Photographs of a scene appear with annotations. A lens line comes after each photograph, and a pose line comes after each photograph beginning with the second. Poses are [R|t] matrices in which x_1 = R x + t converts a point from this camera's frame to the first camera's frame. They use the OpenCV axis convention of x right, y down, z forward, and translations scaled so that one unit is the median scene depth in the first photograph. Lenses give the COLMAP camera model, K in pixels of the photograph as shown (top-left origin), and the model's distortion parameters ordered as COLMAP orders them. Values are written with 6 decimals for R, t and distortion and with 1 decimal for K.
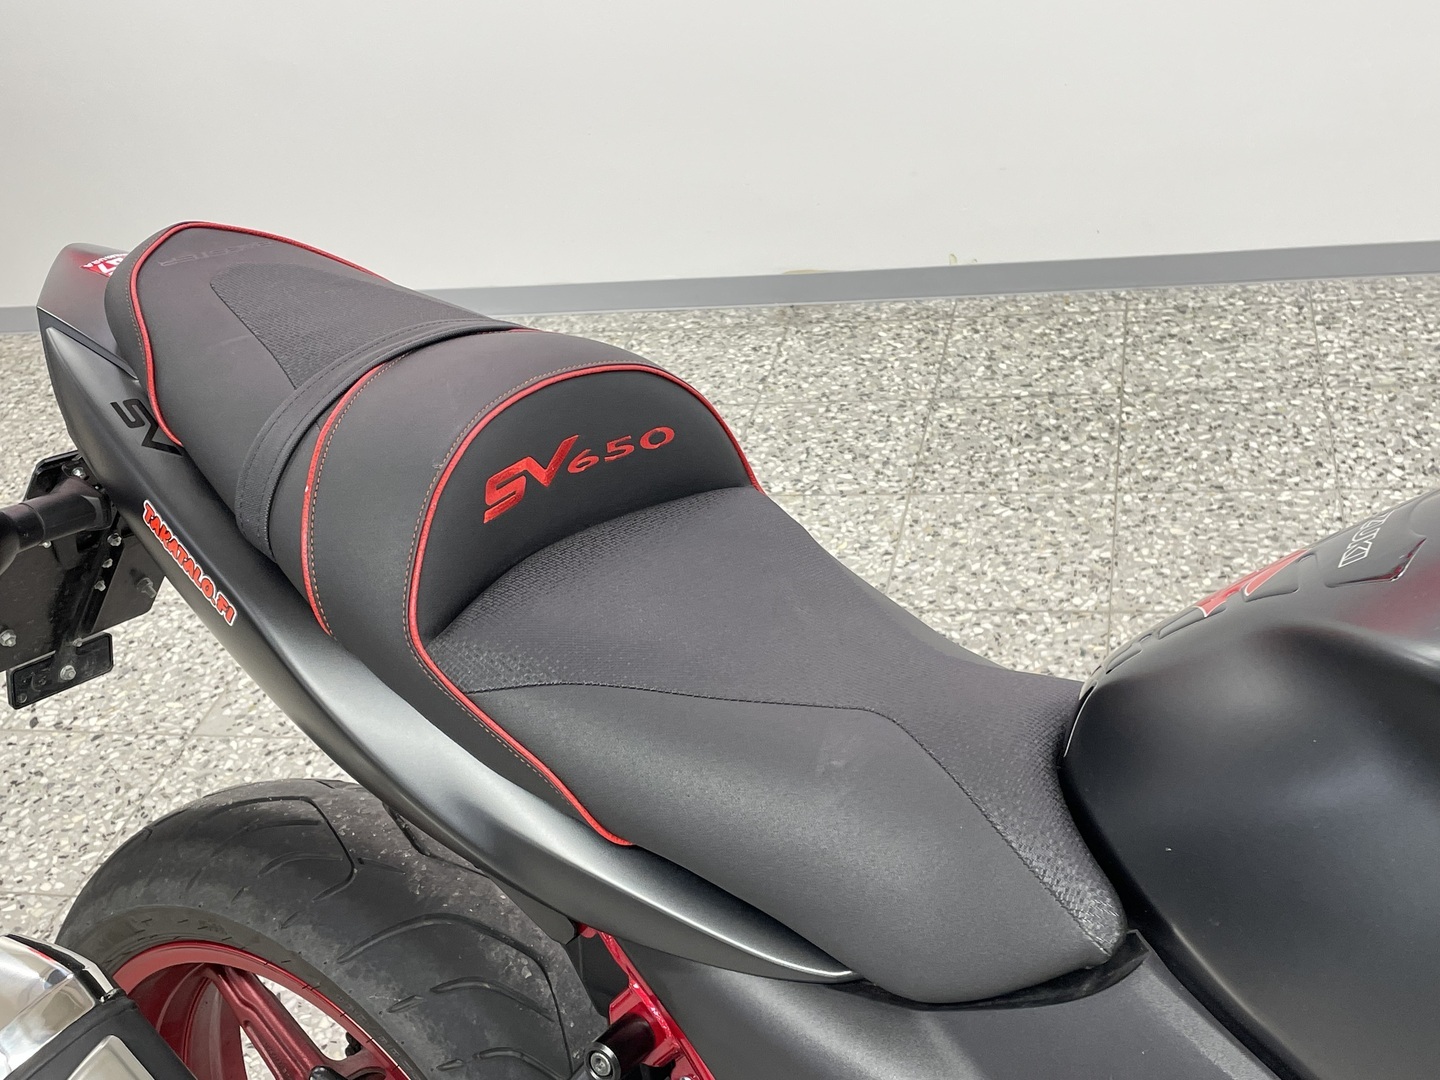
lens RADIAL K [[1676.8, 0, 695.2], [0, 1676.8, 557.6], [0, 0, 1]] dist [0.094005, -0.026418]
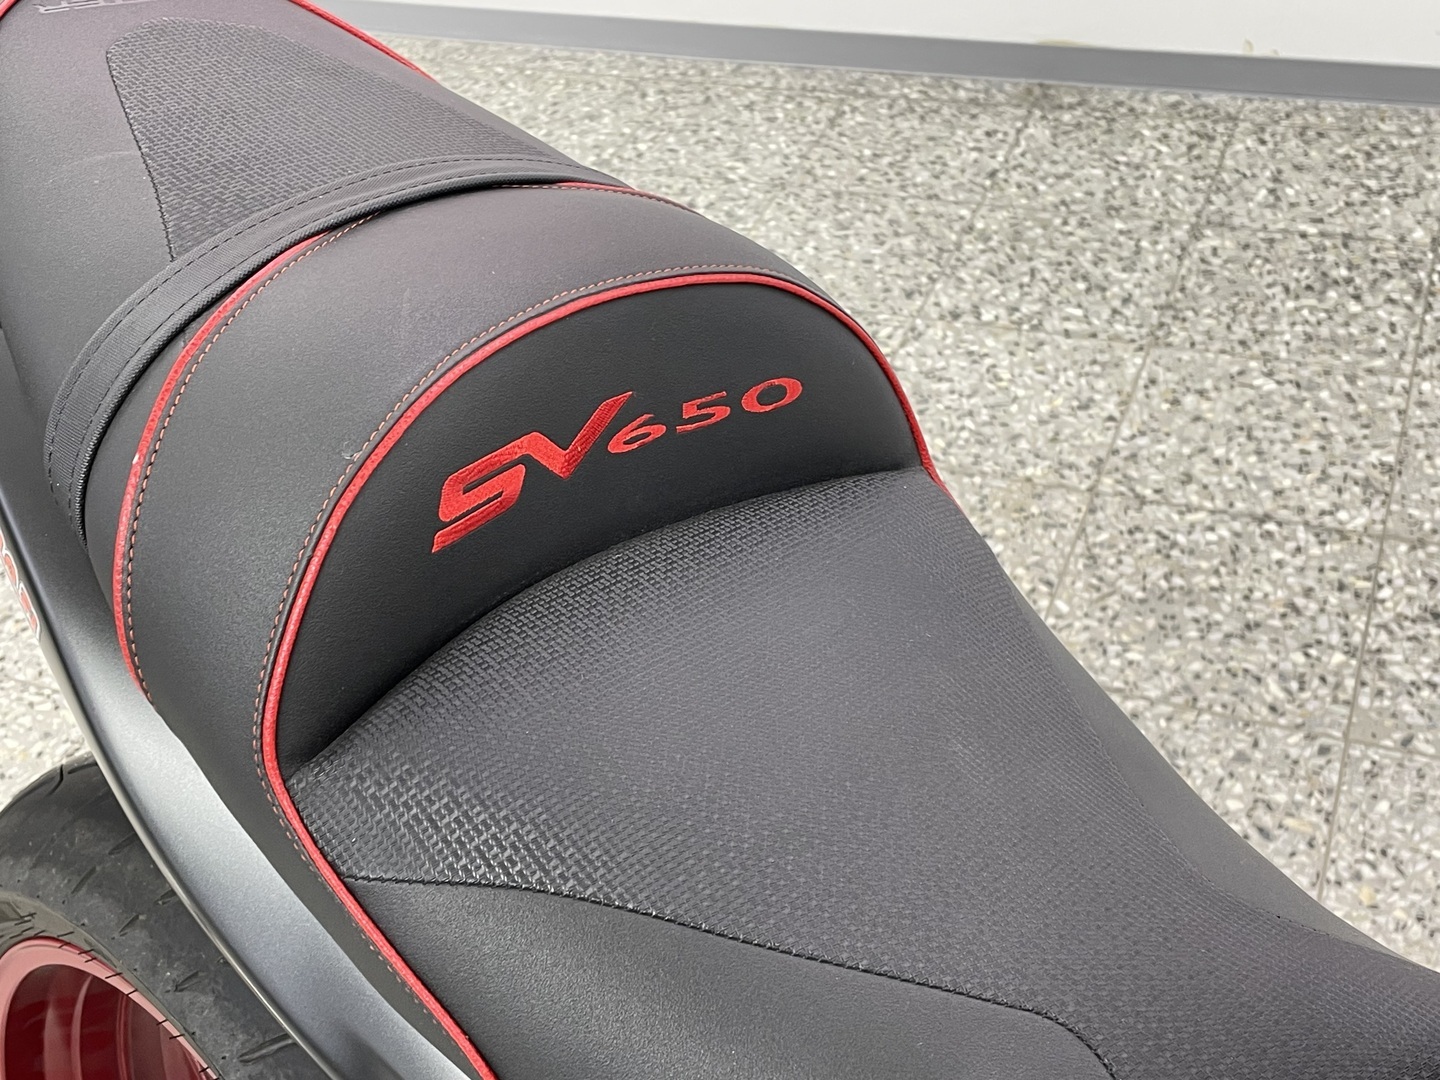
lens RADIAL K [[1682.5, 0, 720.0], [0, 1682.5, 540.0], [0, 0, 1]] dist [0.100324, -0.192651]
pose [[0.986896, 0.133544, -0.090562, 0.008113], [-0.119081, 0.981534, 0.149701, -0.041514], [0.108881, -0.136955, 0.984575, 0.147478]]
